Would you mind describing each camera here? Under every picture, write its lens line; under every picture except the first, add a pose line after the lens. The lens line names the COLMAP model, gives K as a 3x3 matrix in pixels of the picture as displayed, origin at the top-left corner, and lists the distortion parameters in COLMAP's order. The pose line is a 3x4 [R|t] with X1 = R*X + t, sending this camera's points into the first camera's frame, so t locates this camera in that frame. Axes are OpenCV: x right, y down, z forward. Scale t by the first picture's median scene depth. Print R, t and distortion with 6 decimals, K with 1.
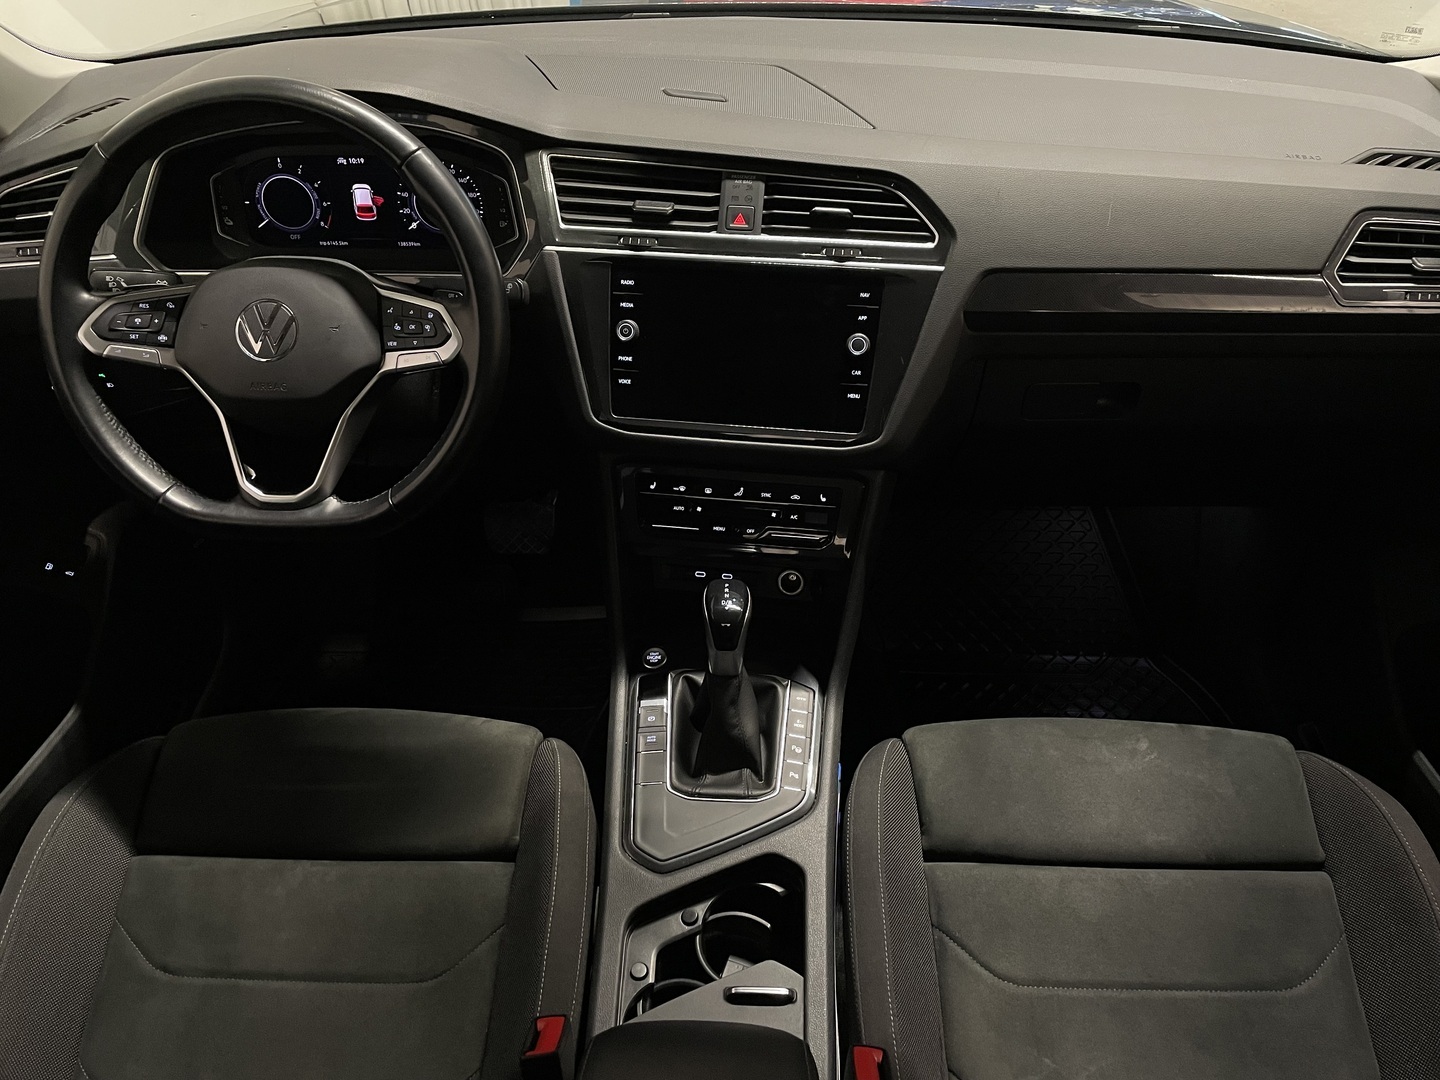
lens RADIAL K [[1086.3, 0, 725.8], [0, 1086.3, 527.2], [0, 0, 1]] dist [0.088578, -0.113780]
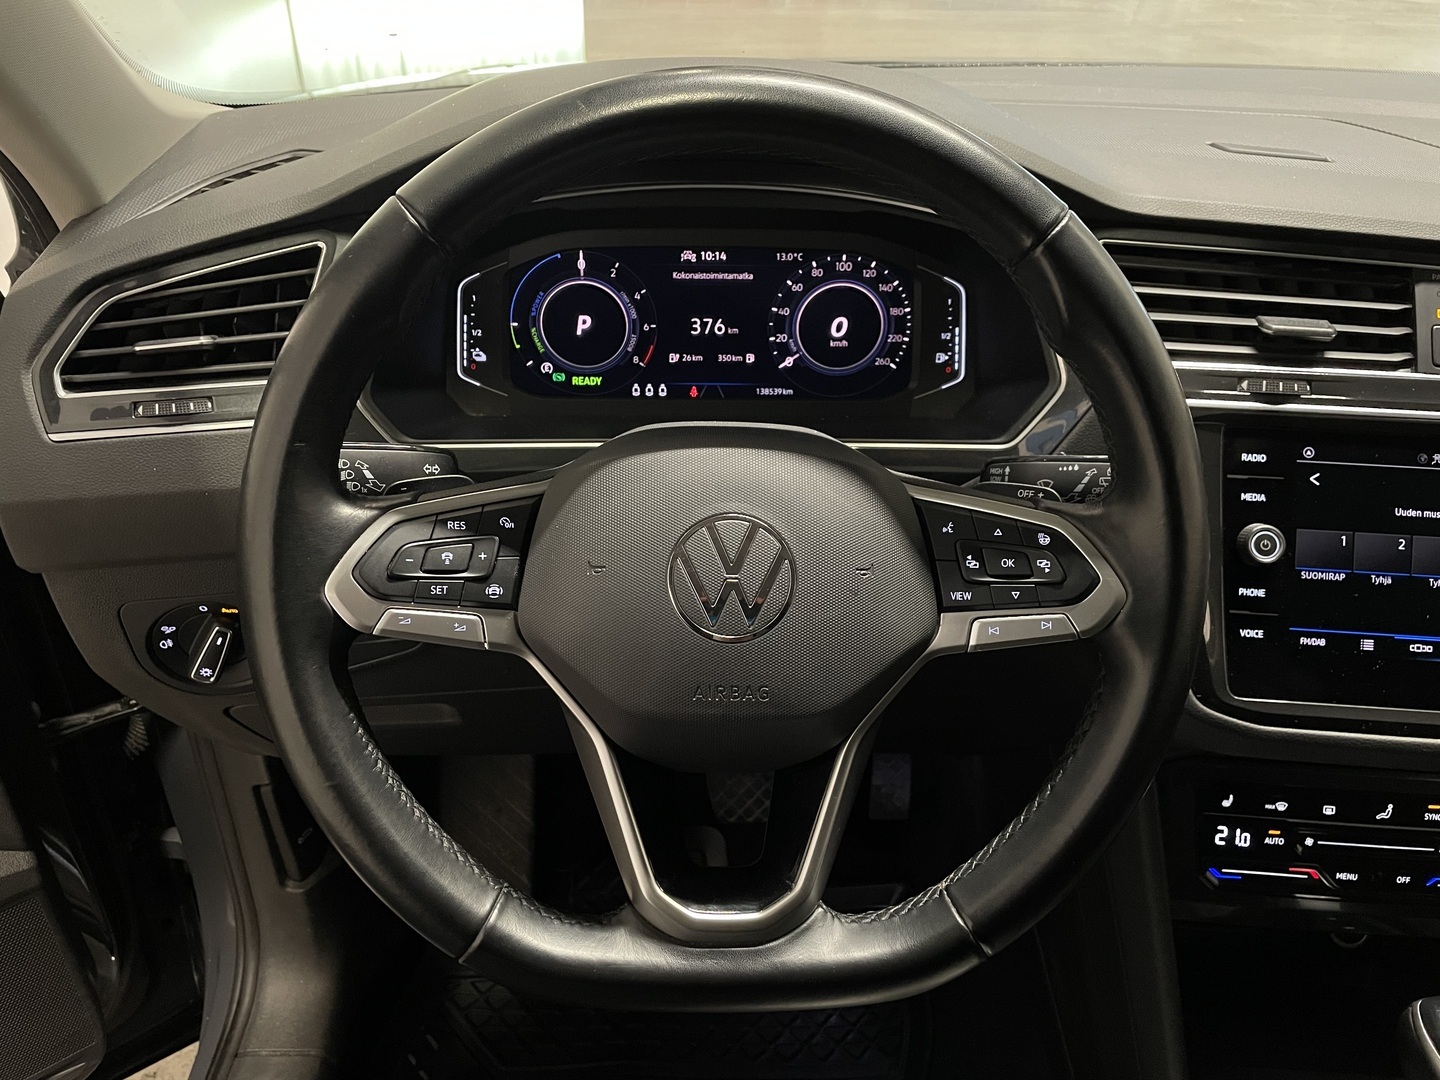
lens RADIAL K [[1099.5, 0, 729.3], [0, 1099.5, 529.5], [0, 0, 1]] dist [0.089507, -0.125890]
pose [[0.997580, -0.007537, 0.069125, -0.401127], [0.015299, 0.993539, -0.112455, -0.129209], [-0.067831, 0.113241, 0.991249, 0.462172]]
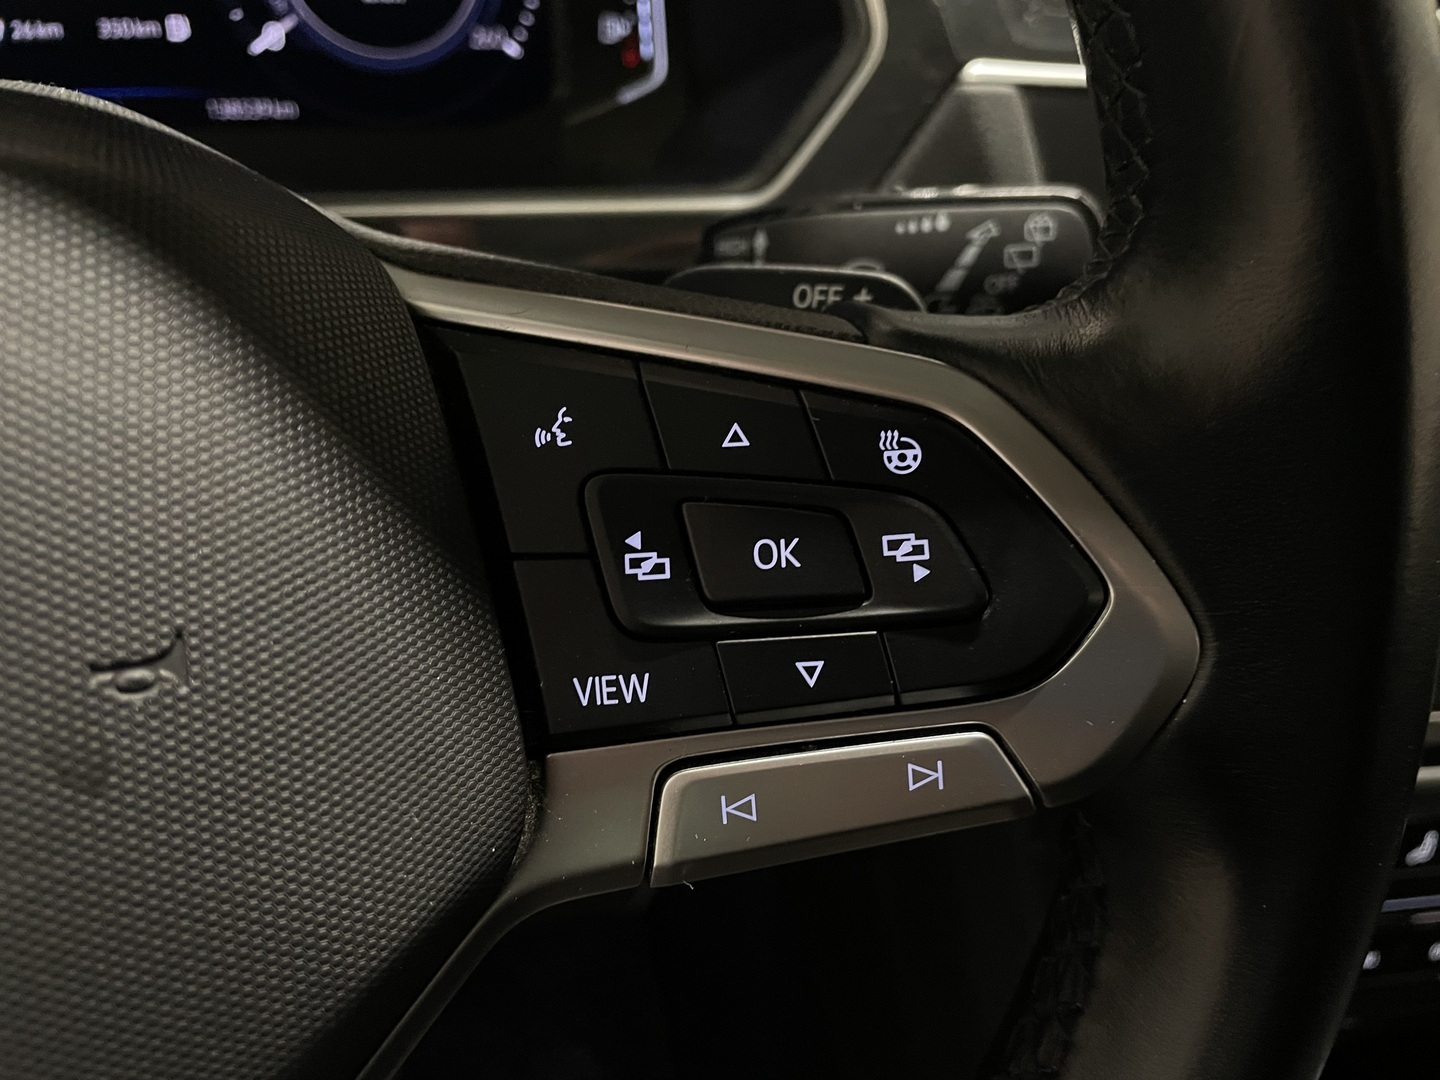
lens RADIAL K [[1126.4, 0, 721.0], [0, 1126.4, 535.2], [0, 0, 1]] dist [0.072580, -0.125454]
pose [[0.960121, -0.097752, 0.261941, -0.294522], [0.092439, 0.995186, 0.032560, -0.170876], [-0.263863, -0.007048, 0.964534, 0.786084]]
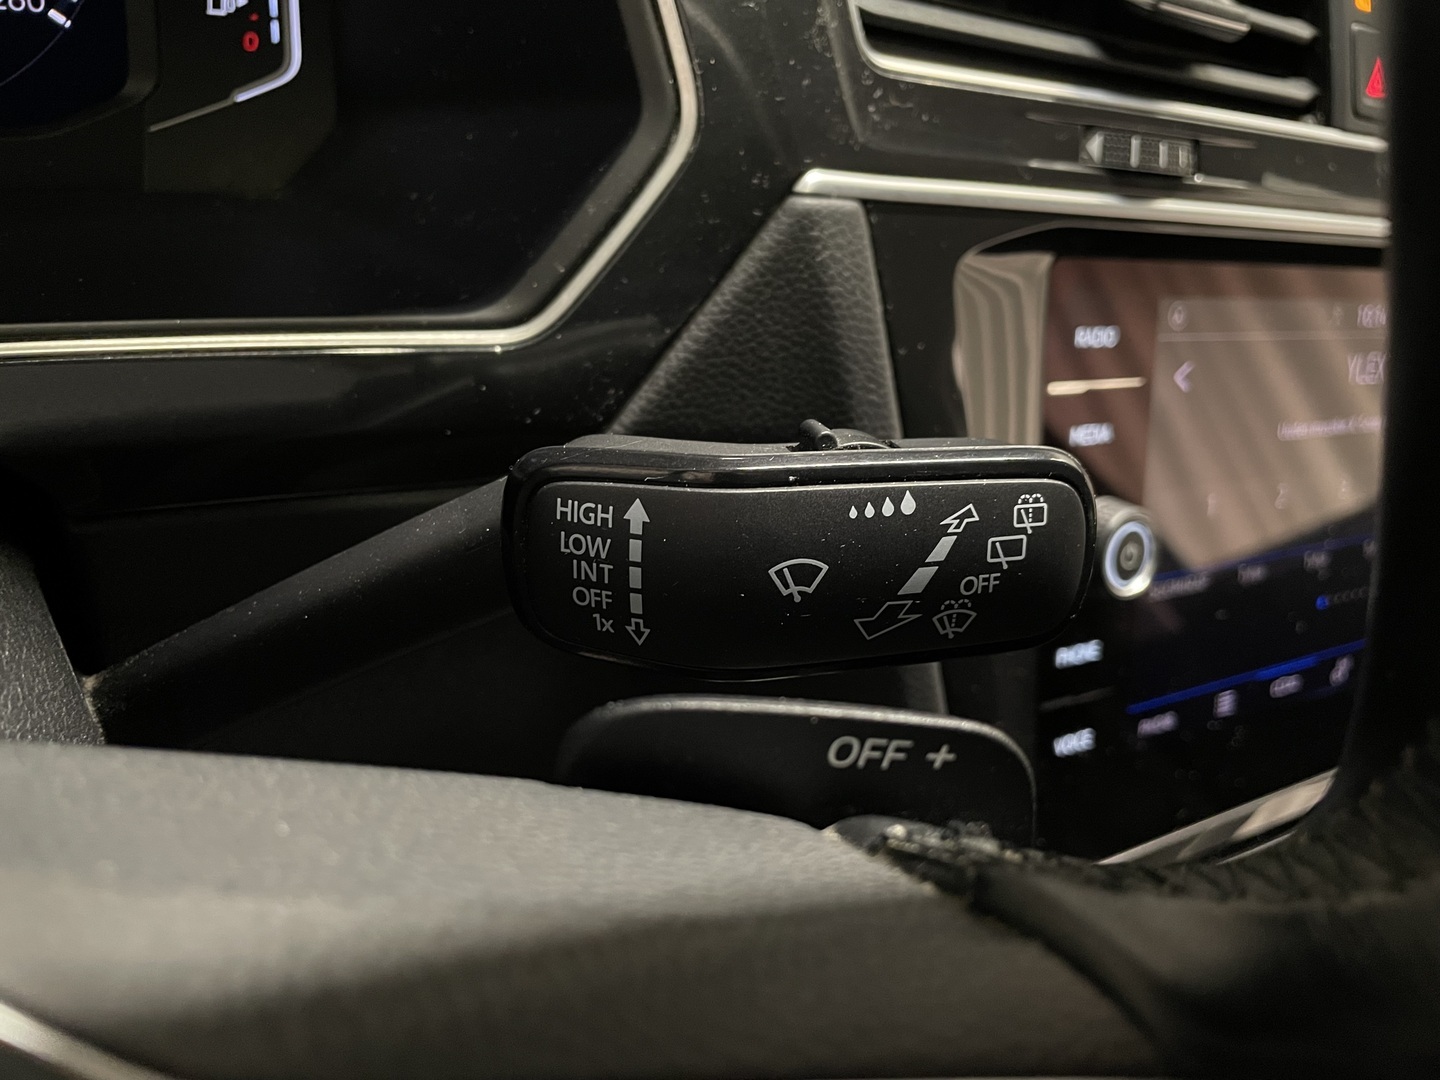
lens RADIAL K [[1126.4, 0, 721.0], [0, 1126.4, 535.2], [0, 0, 1]] dist [0.072580, -0.125454]
pose [[0.774065, -0.187830, 0.604601, -0.302343], [0.095555, 0.978698, 0.181712, -0.236796], [-0.625853, -0.082884, 0.775524, 0.871390]]
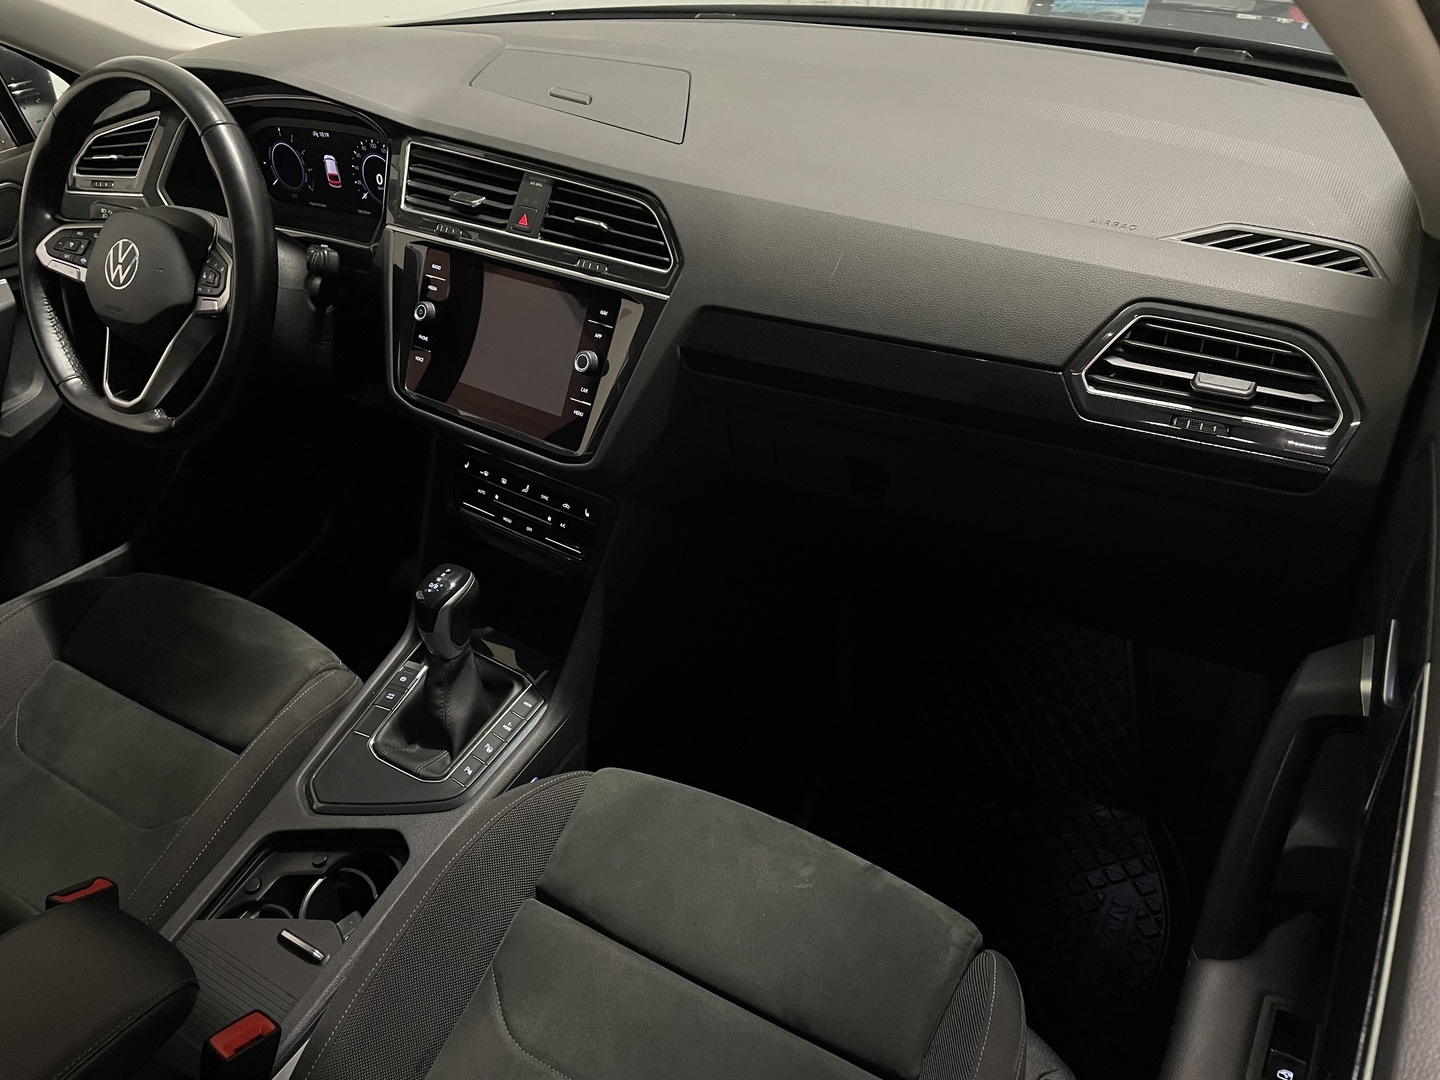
lens RADIAL K [[1086.3, 0, 725.8], [0, 1086.3, 527.2], [0, 0, 1]] dist [0.088578, -0.113780]
pose [[0.868750, 0.233061, -0.436985, 0.677753], [-0.230869, 0.971195, 0.058994, -0.108969], [0.438147, 0.049635, 0.897532, 0.188778]]
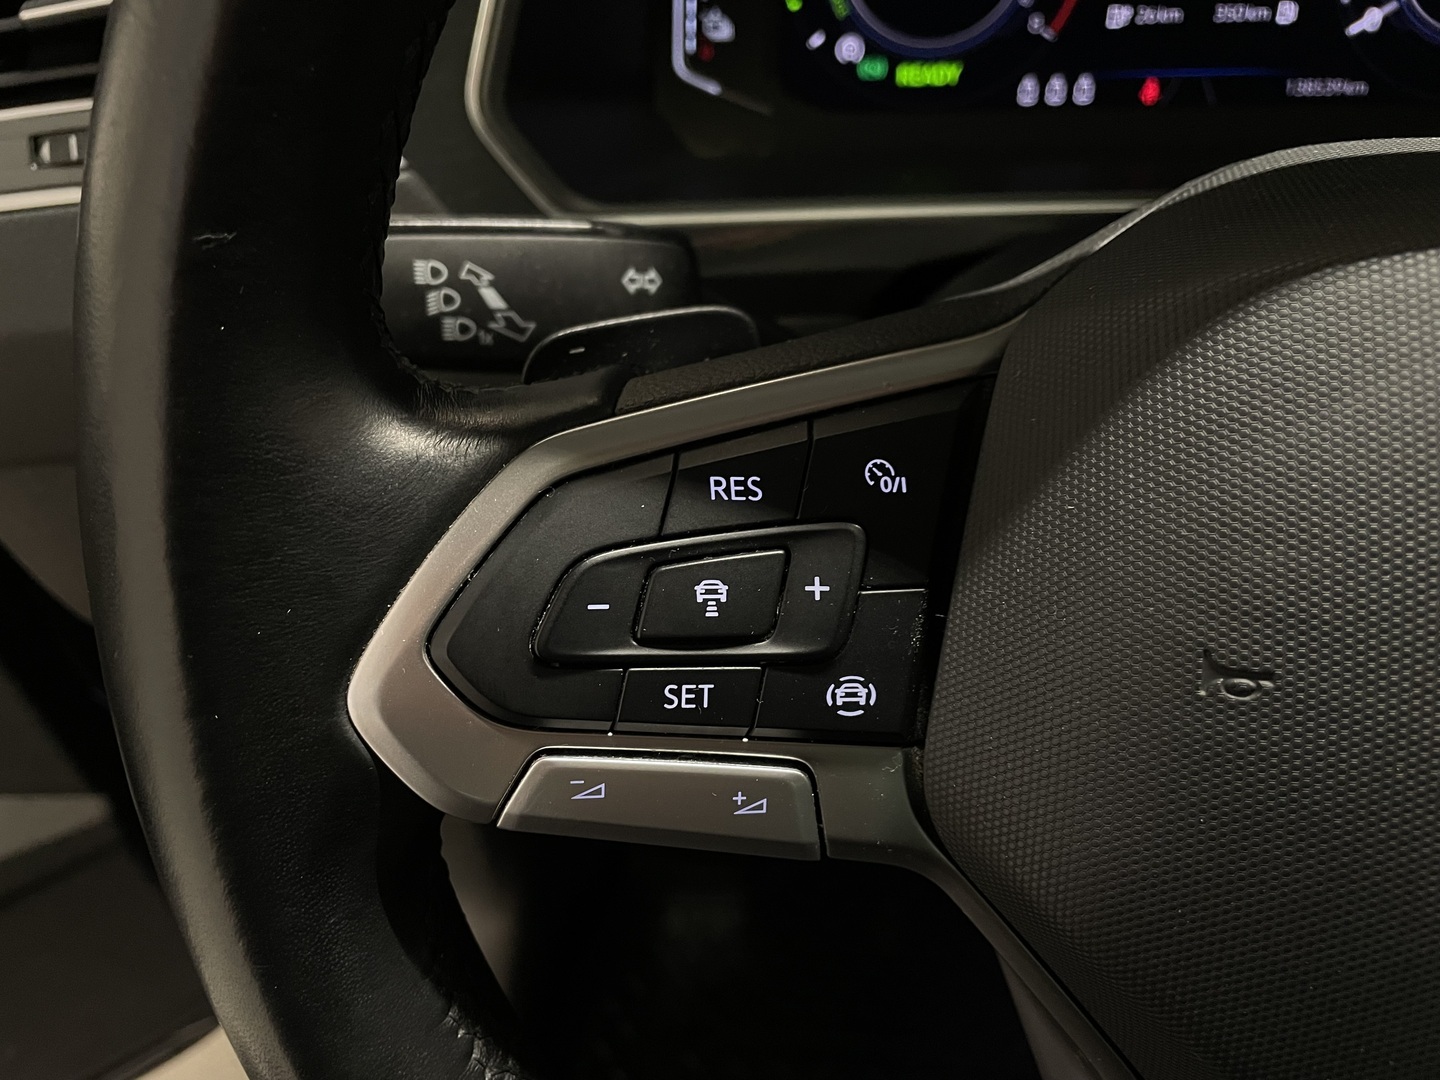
lens RADIAL K [[1126.4, 0, 721.0], [0, 1126.4, 535.2], [0, 0, 1]] dist [0.072580, -0.125454]
pose [[0.994973, 0.013629, -0.099213, -0.467475], [-0.004180, 0.995484, 0.094836, -0.190451], [0.100058, -0.093944, 0.990537, 0.766641]]
